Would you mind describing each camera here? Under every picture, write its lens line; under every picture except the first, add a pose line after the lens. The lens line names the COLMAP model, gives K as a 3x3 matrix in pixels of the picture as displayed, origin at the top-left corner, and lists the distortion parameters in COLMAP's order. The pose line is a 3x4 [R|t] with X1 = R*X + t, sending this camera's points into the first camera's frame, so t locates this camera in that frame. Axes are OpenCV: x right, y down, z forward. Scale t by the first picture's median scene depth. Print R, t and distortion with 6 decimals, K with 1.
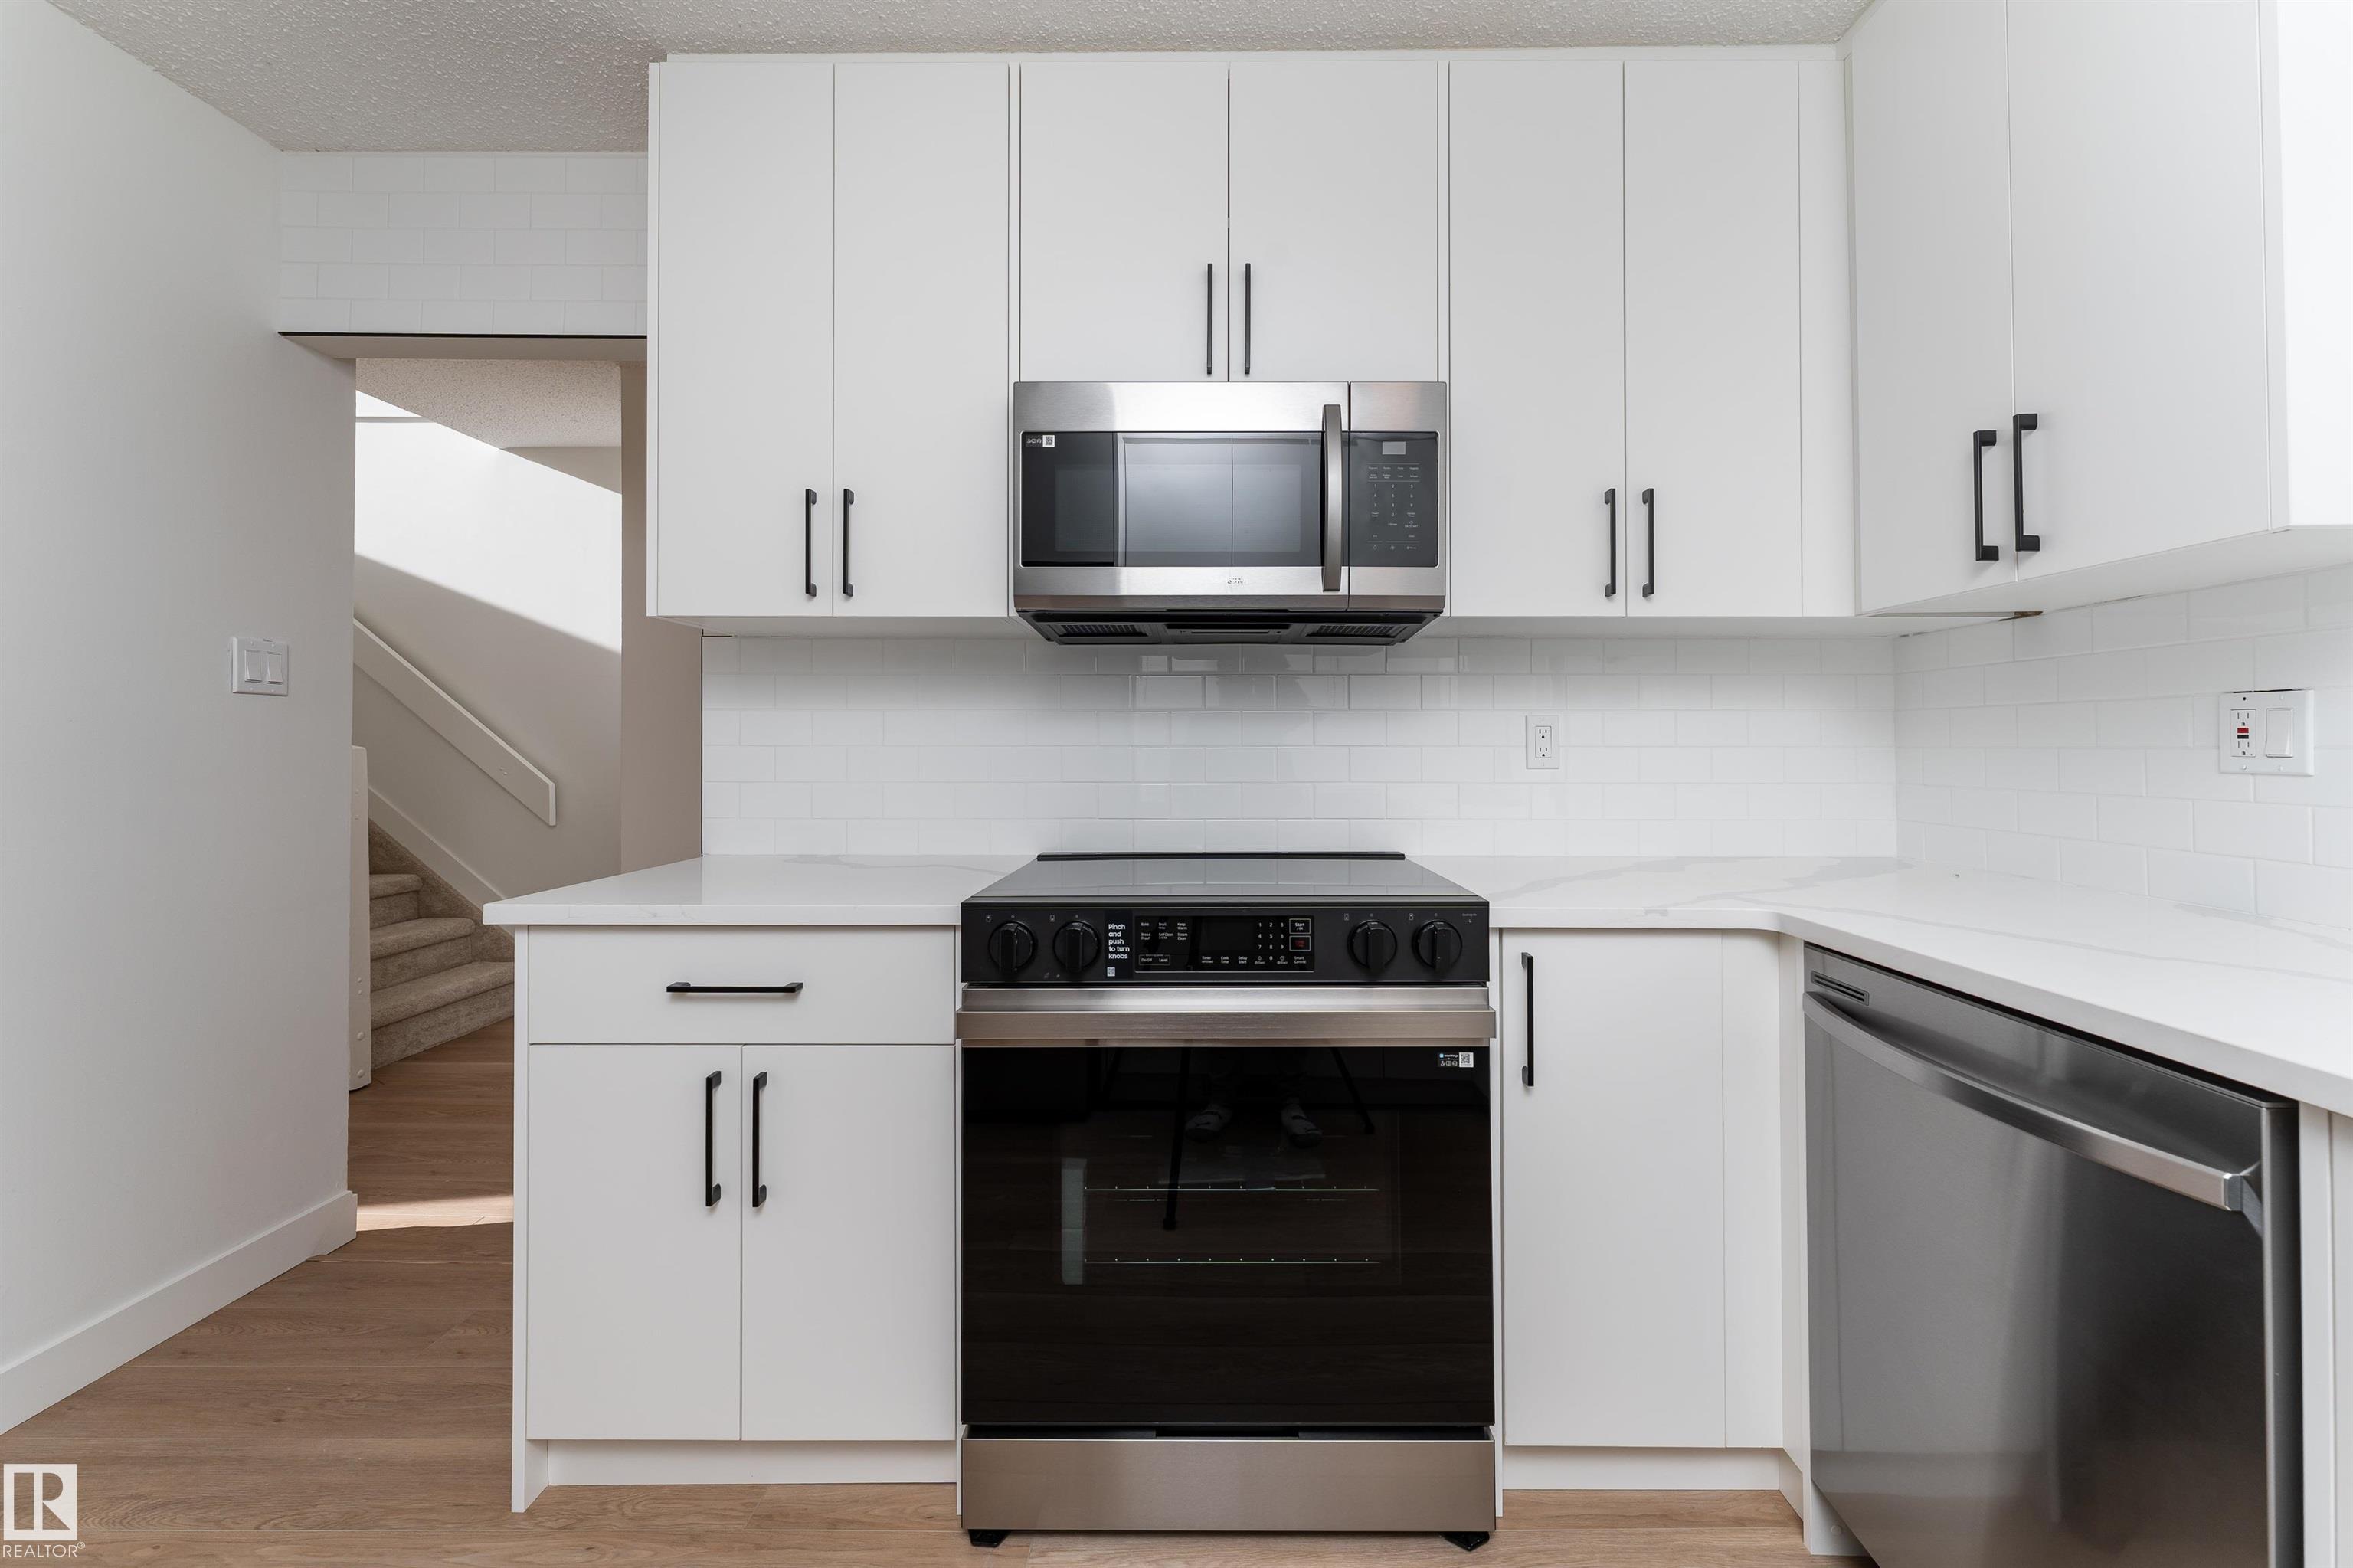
lens RADIAL K [[959.6, 0, 1206.3], [0, 959.6, 744.9], [0, 0, 1]] dist [0.003913, 0.000087]
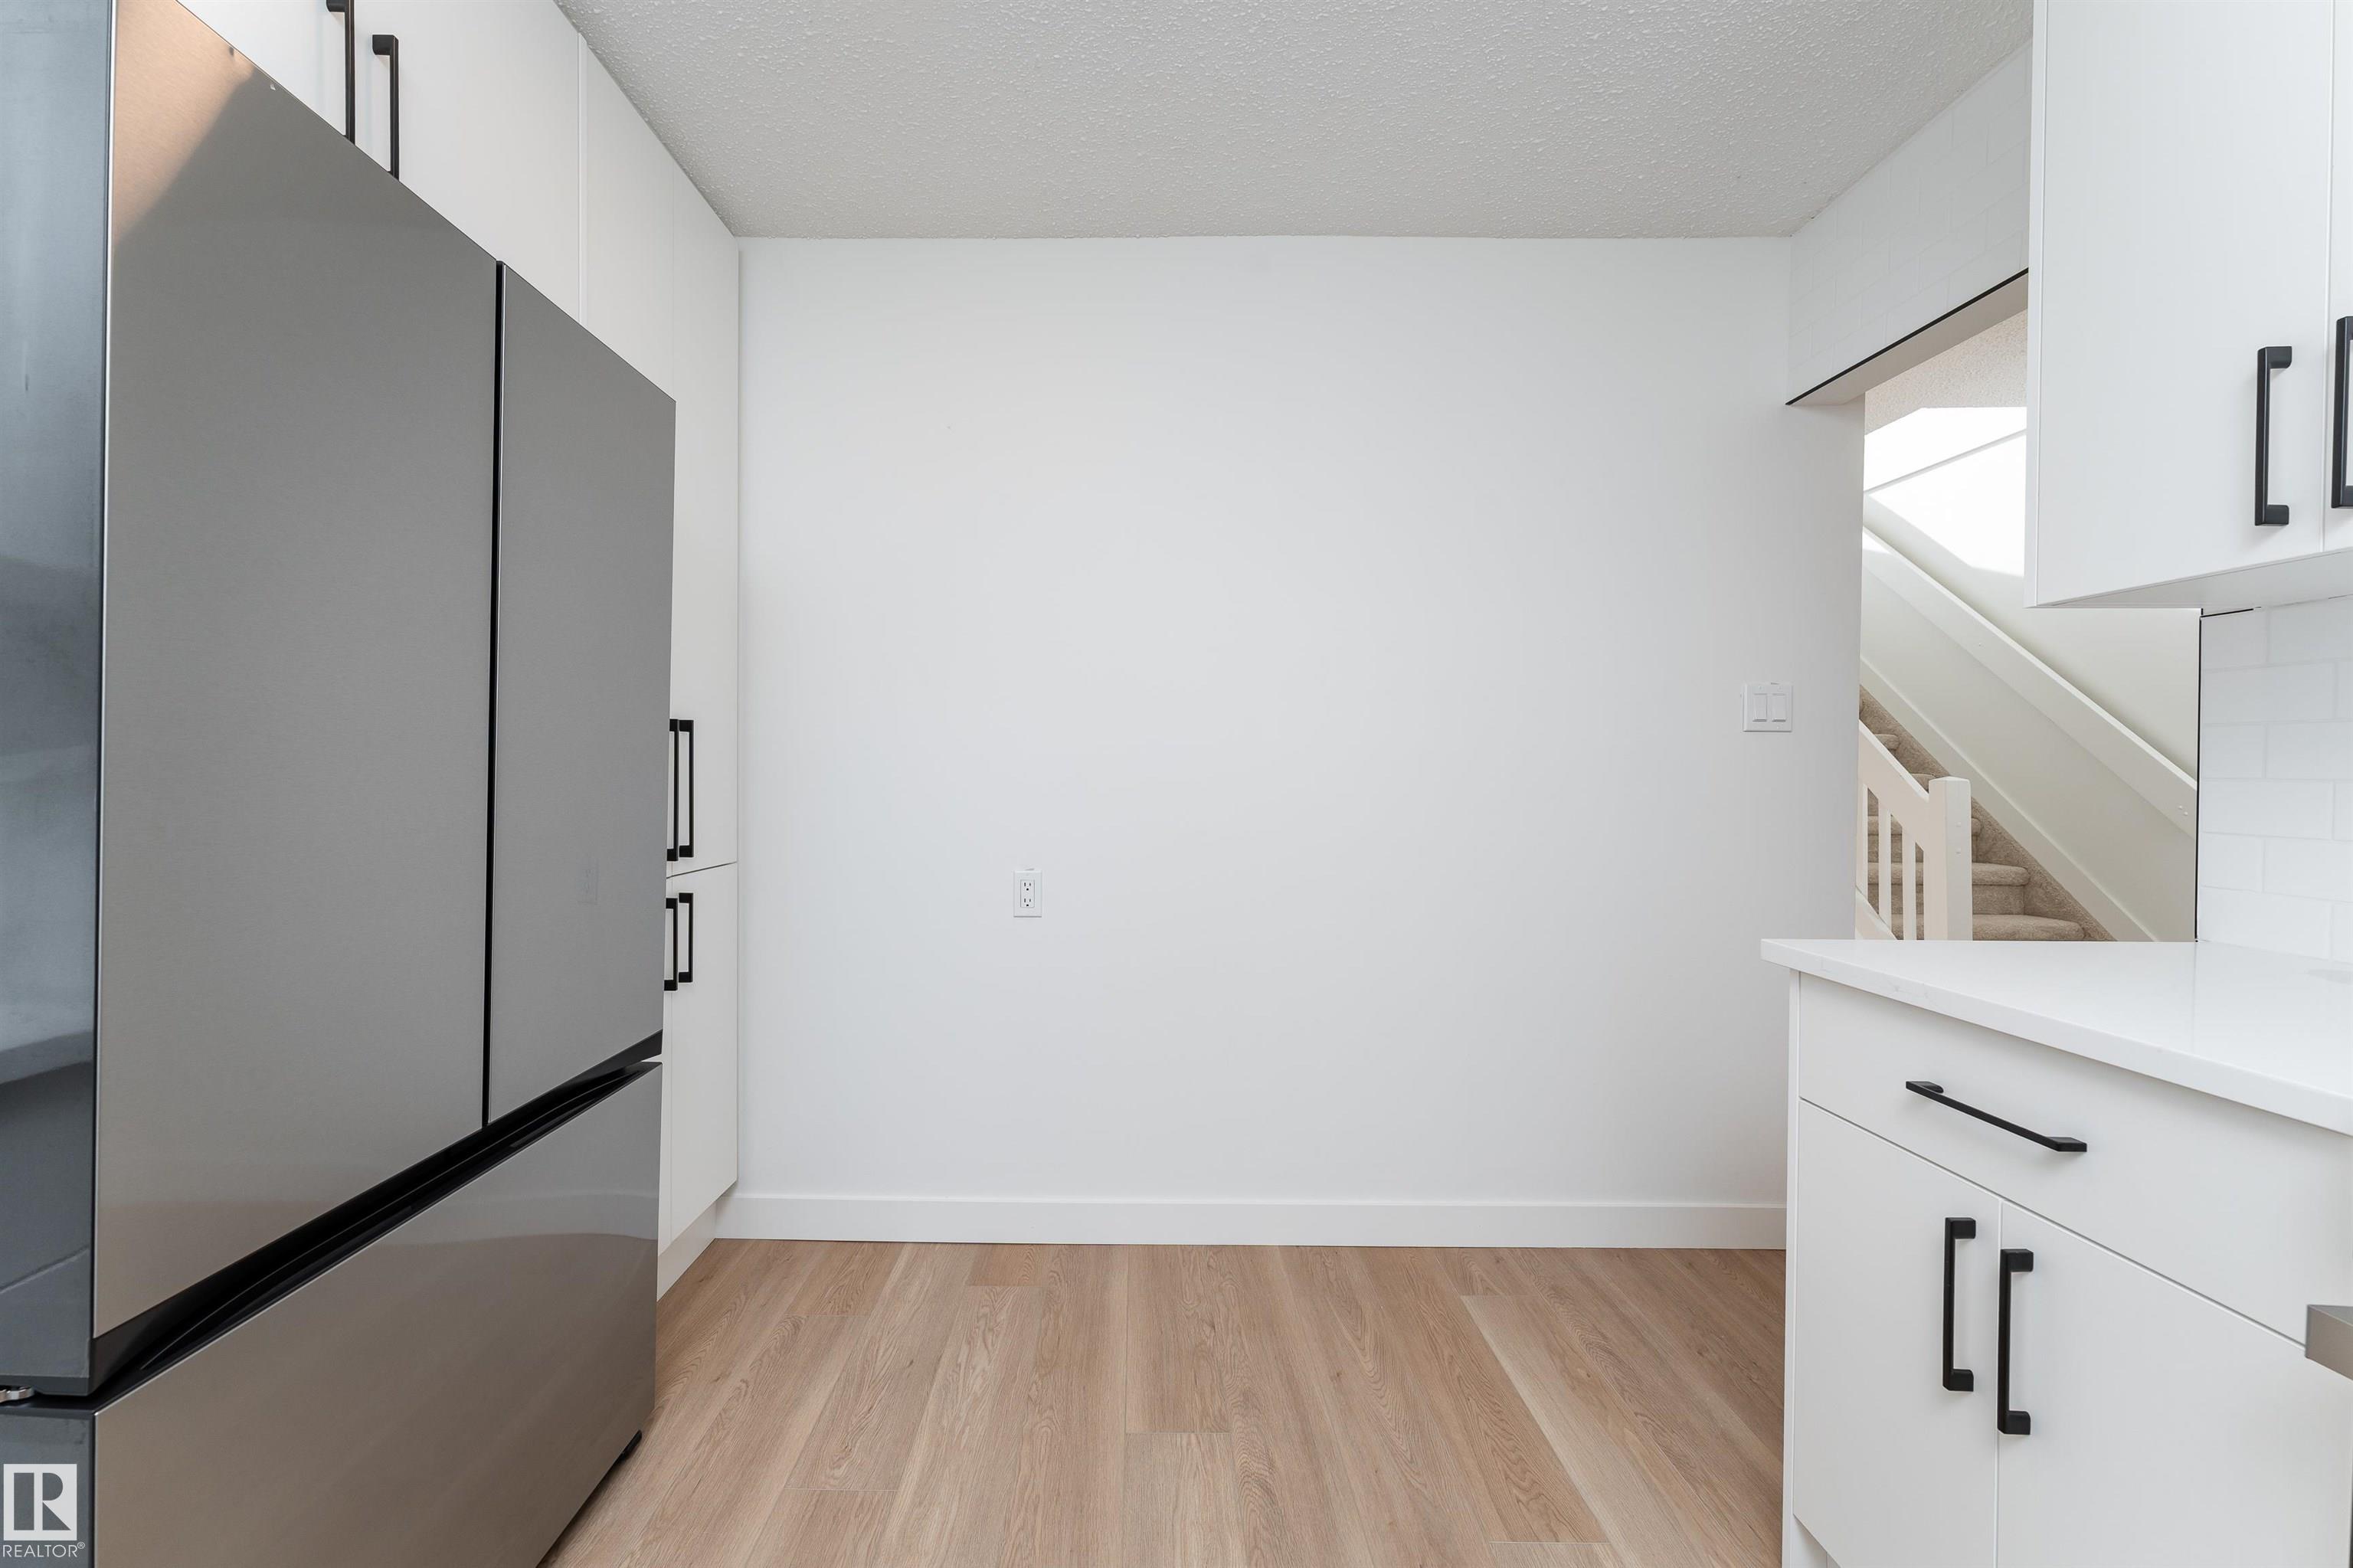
lens RADIAL K [[959.6, 0, 1114.1], [0, 959.6, 796.6], [0, 0, 1]] dist [0.003913, 0.000087]
pose [[-0.011855, 0.021760, -0.999693, 0.202818], [-0.003063, 0.999758, 0.021798, 0.002015], [0.999925, 0.003321, -0.011785, 0.307655]]
